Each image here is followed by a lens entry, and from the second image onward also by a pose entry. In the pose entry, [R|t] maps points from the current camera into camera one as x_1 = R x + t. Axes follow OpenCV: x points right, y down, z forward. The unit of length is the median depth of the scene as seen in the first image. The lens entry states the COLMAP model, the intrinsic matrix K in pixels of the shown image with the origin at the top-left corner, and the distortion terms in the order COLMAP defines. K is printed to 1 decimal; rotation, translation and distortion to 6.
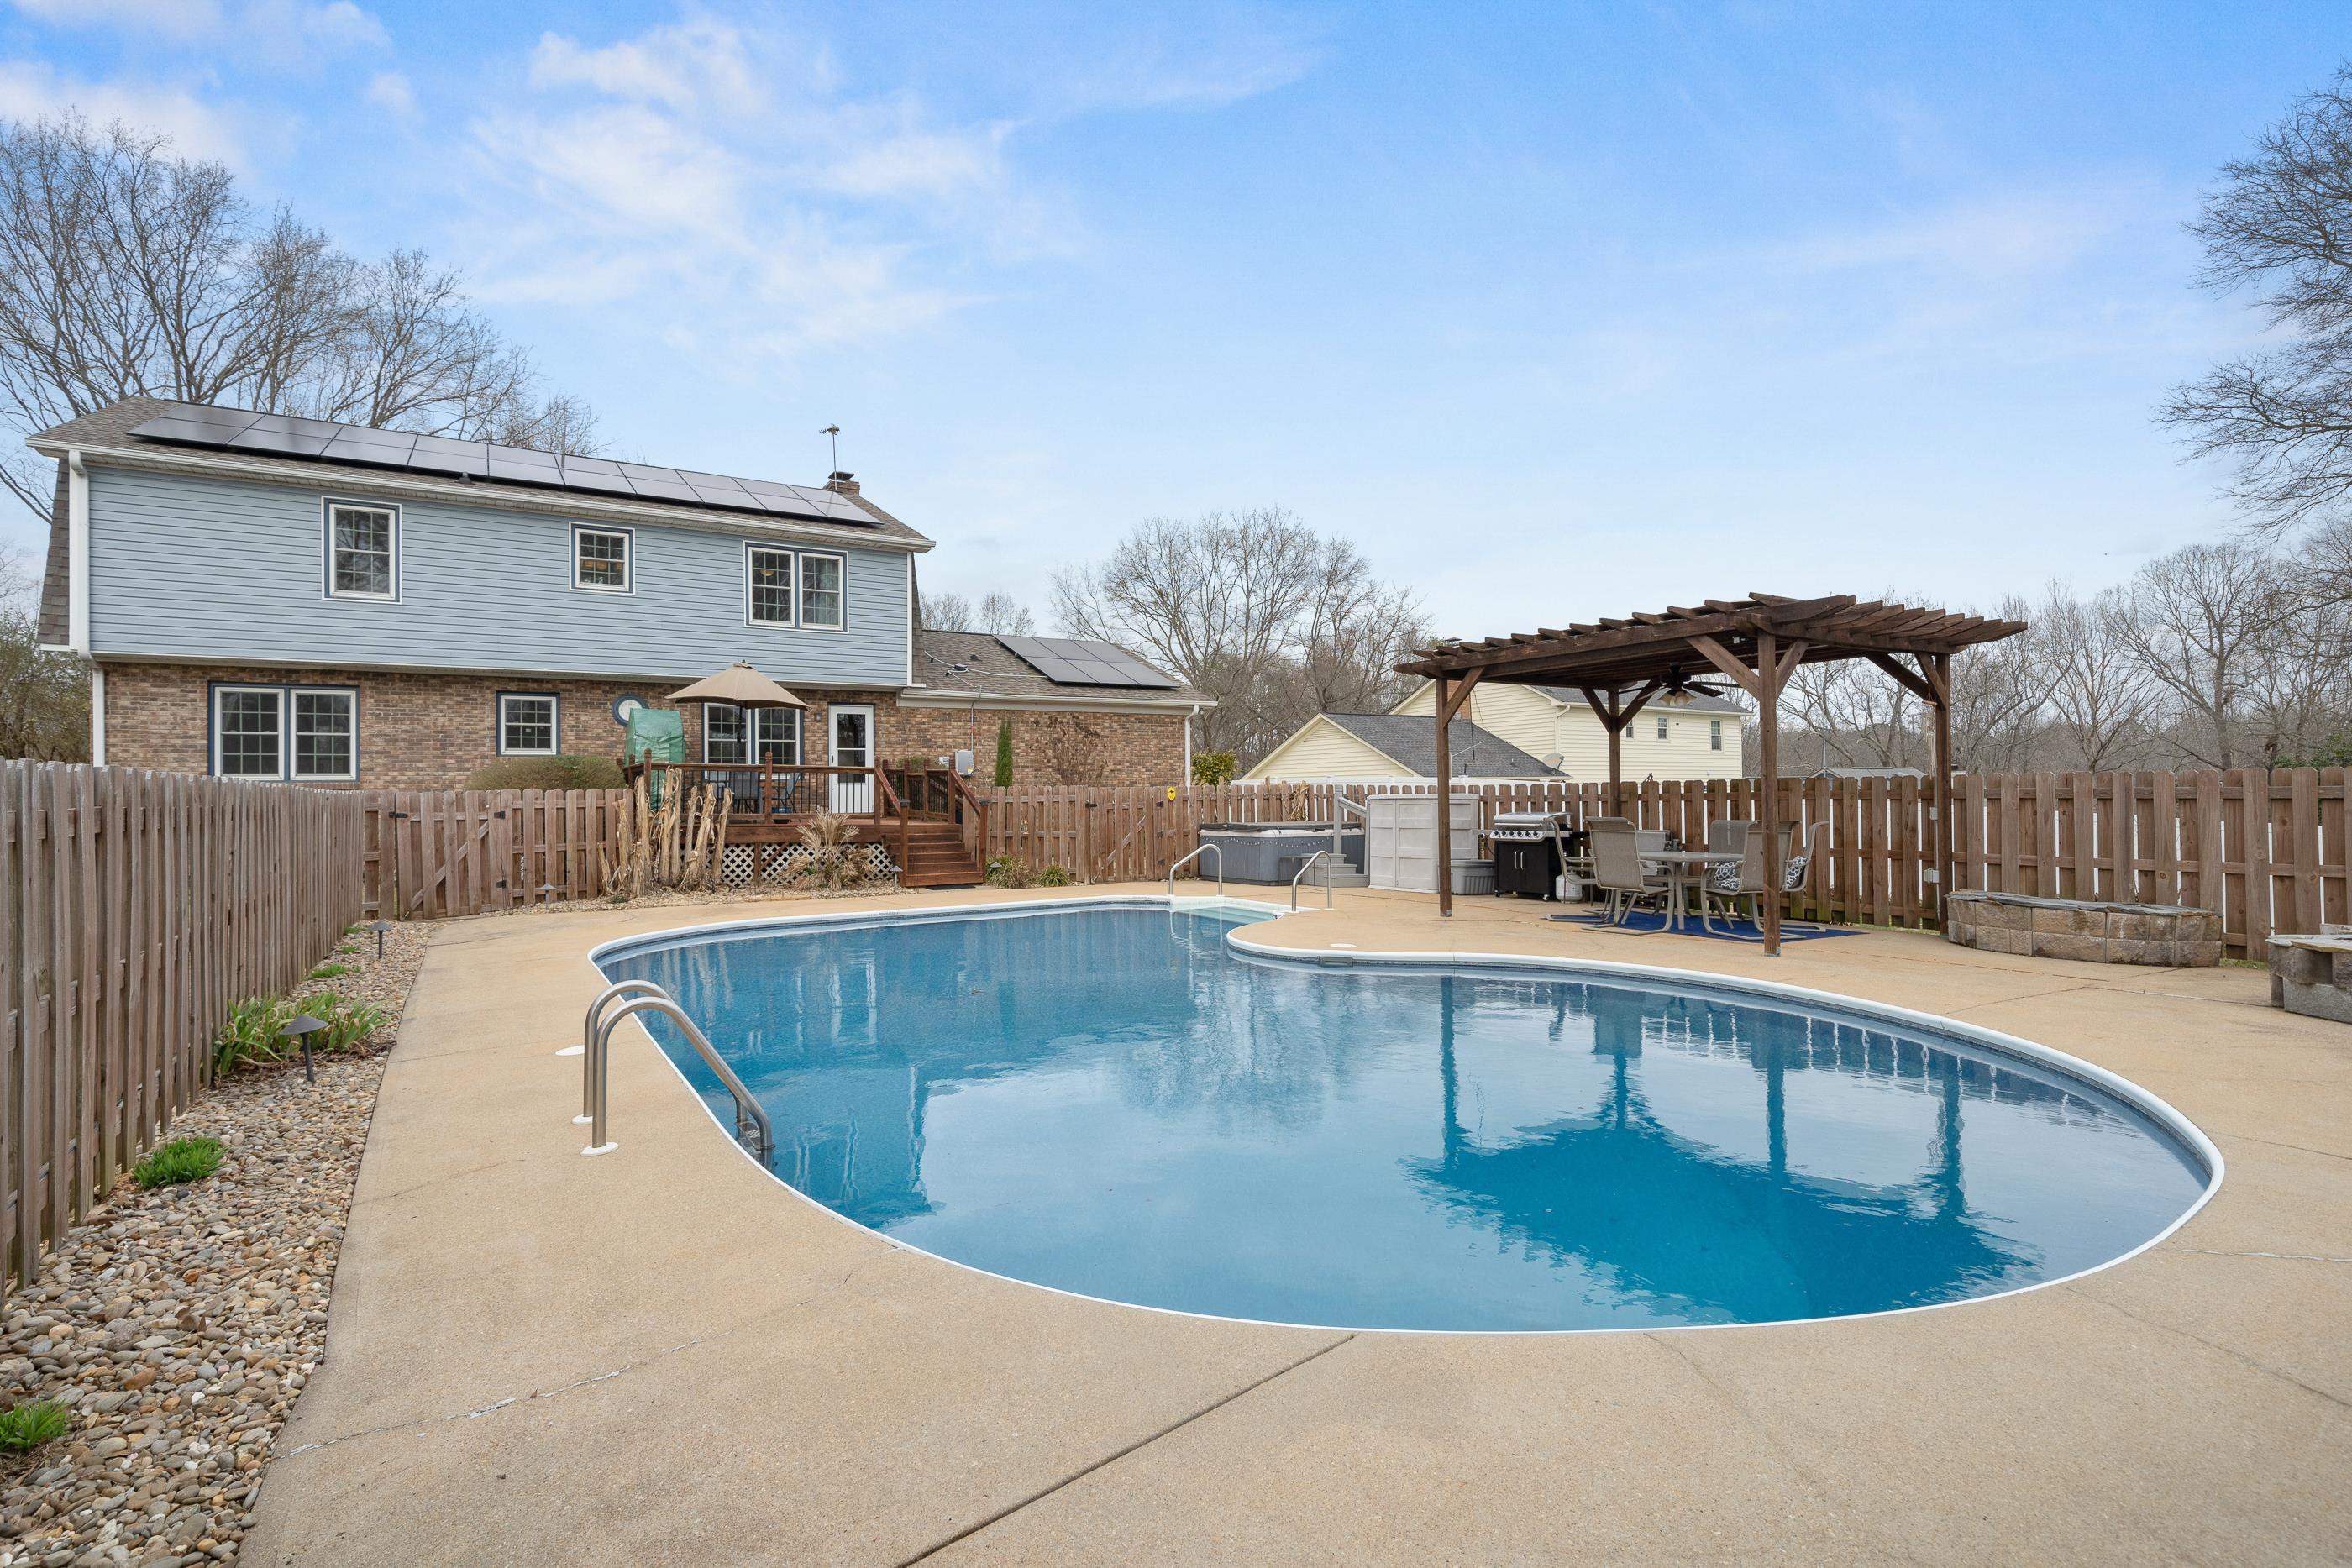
lens RADIAL K [[1108.7, 0, 1178.3], [0, 1108.7, 783.3], [0, 0, 1]] dist [-0.006050, -0.000254]
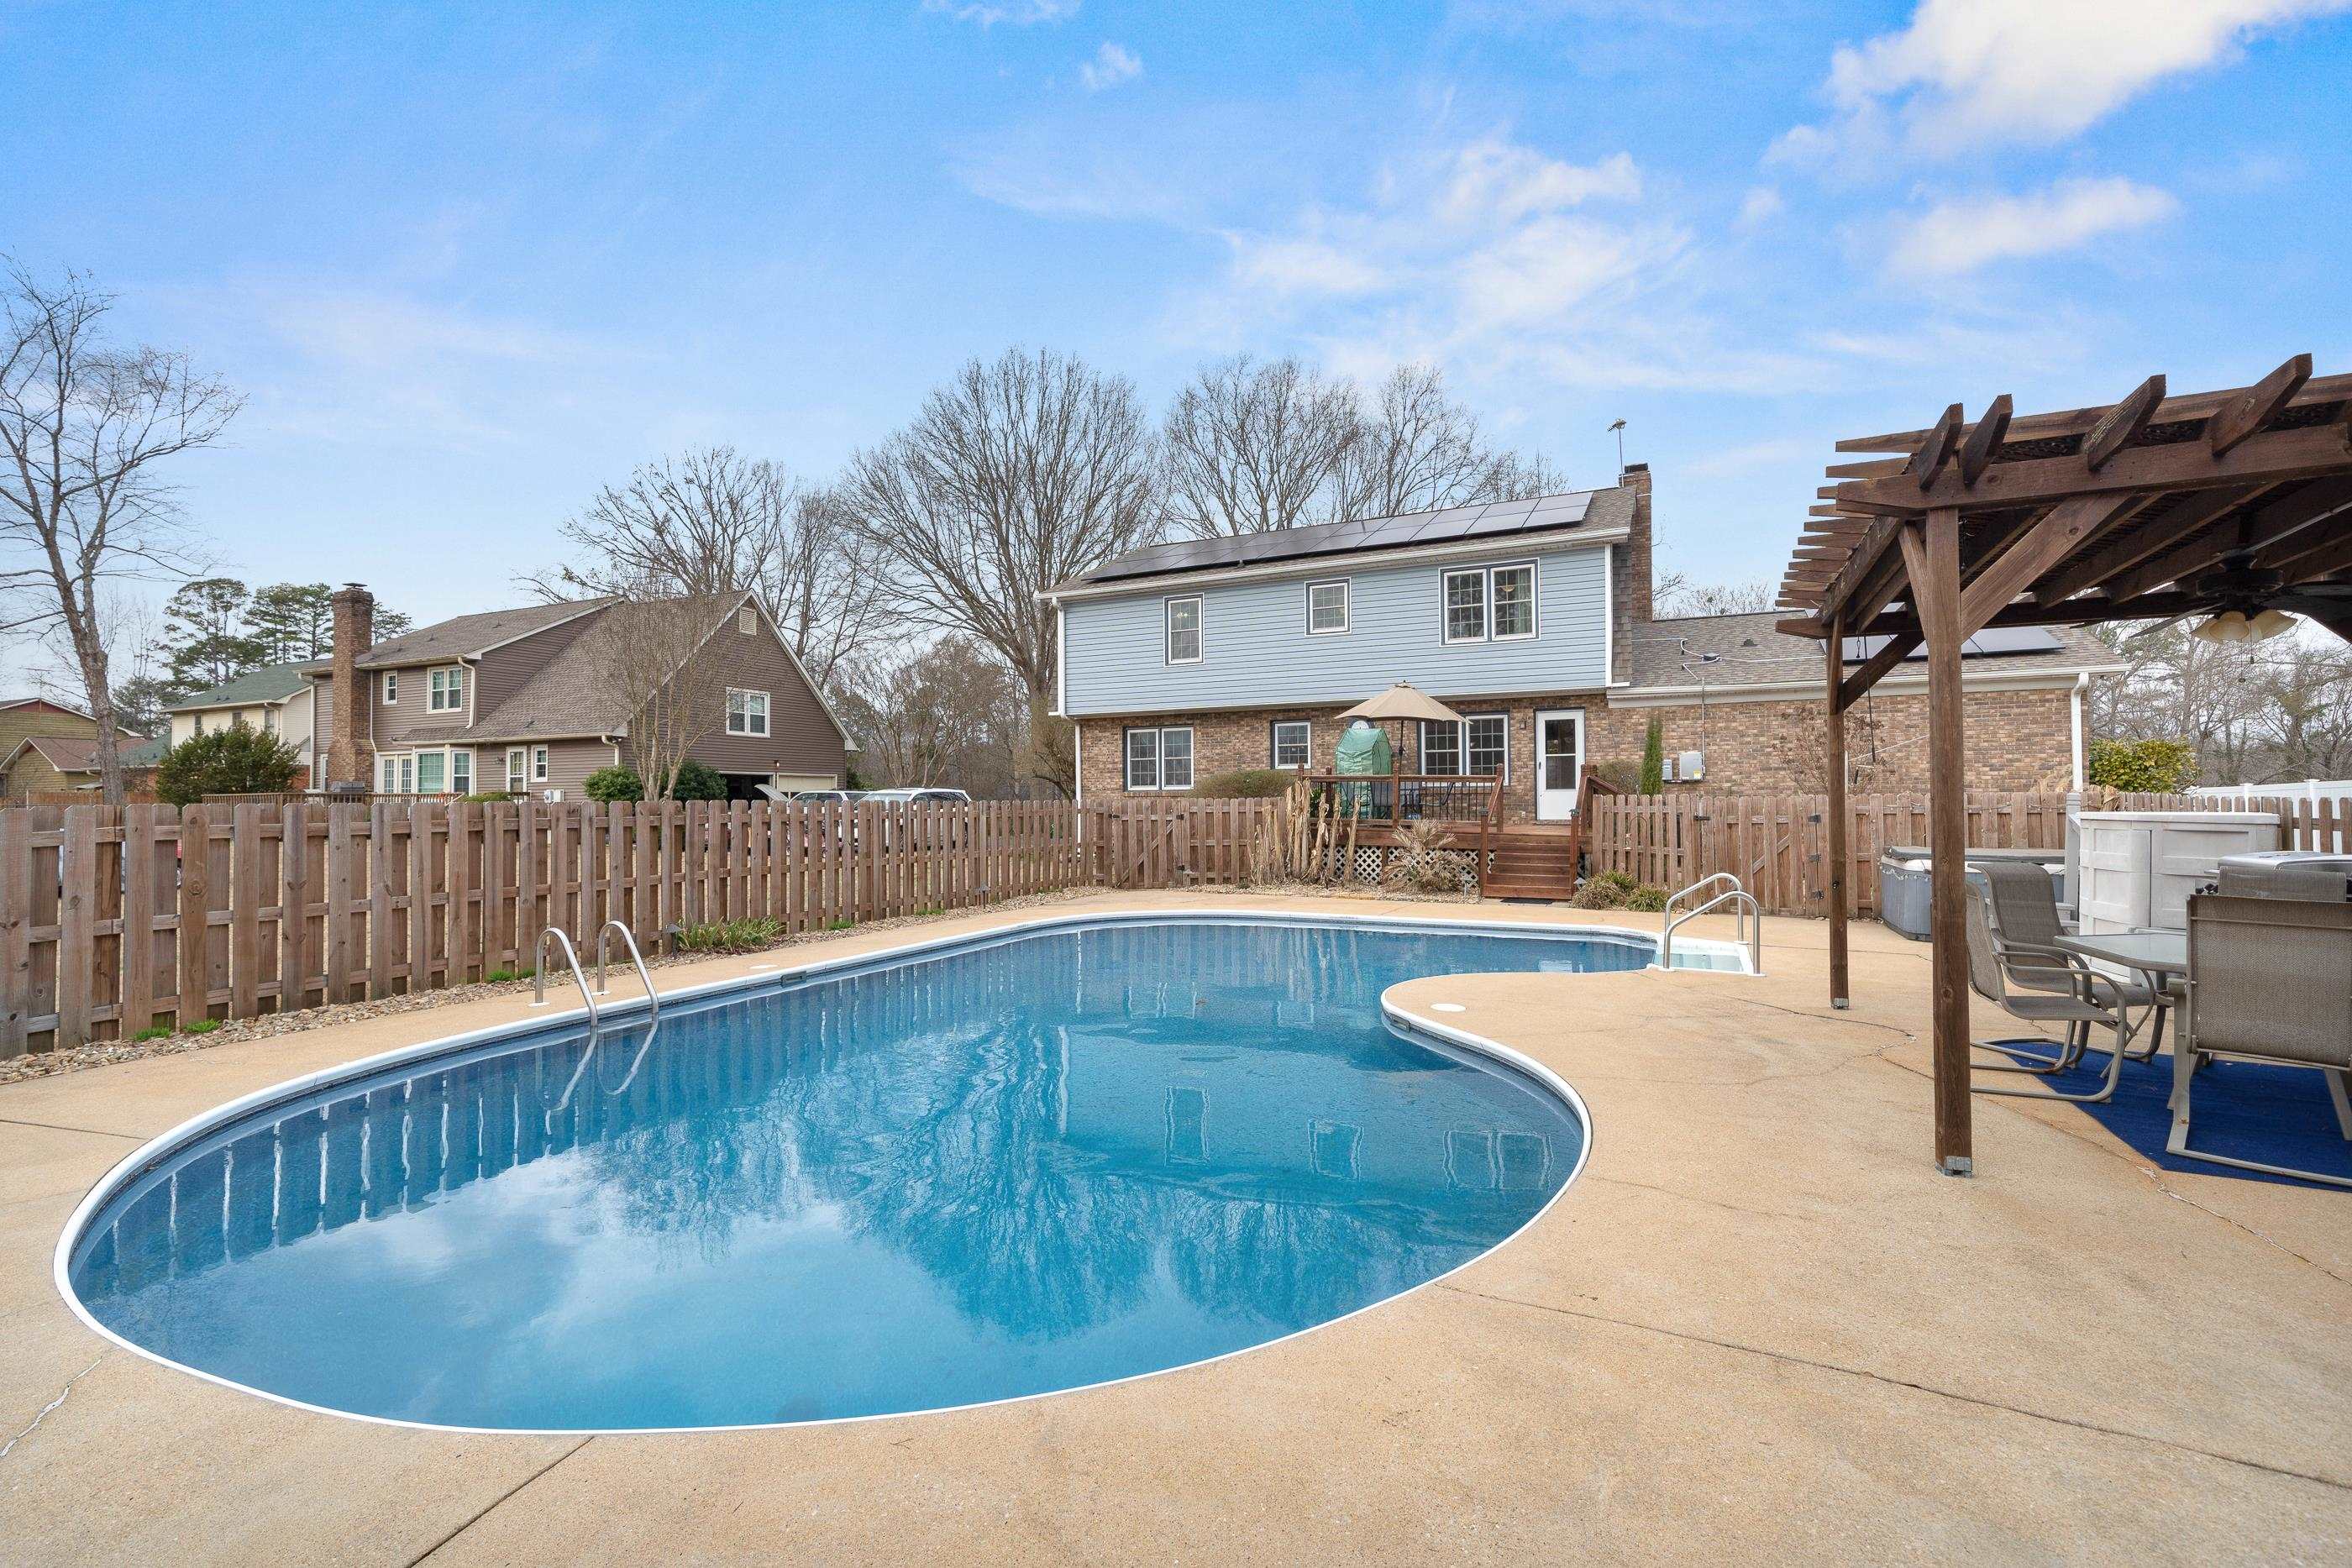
lens RADIAL K [[1047.9, 0, 1185.9], [0, 1047.9, 789.5], [0, 0, 1]] dist [0.003104, 0.000507]
pose [[0.522675, -0.003380, -0.852526, 0.371306], [0.008020, 0.999967, 0.000952, -0.004646], [0.852495, -0.007335, 0.522685, 0.259921]]
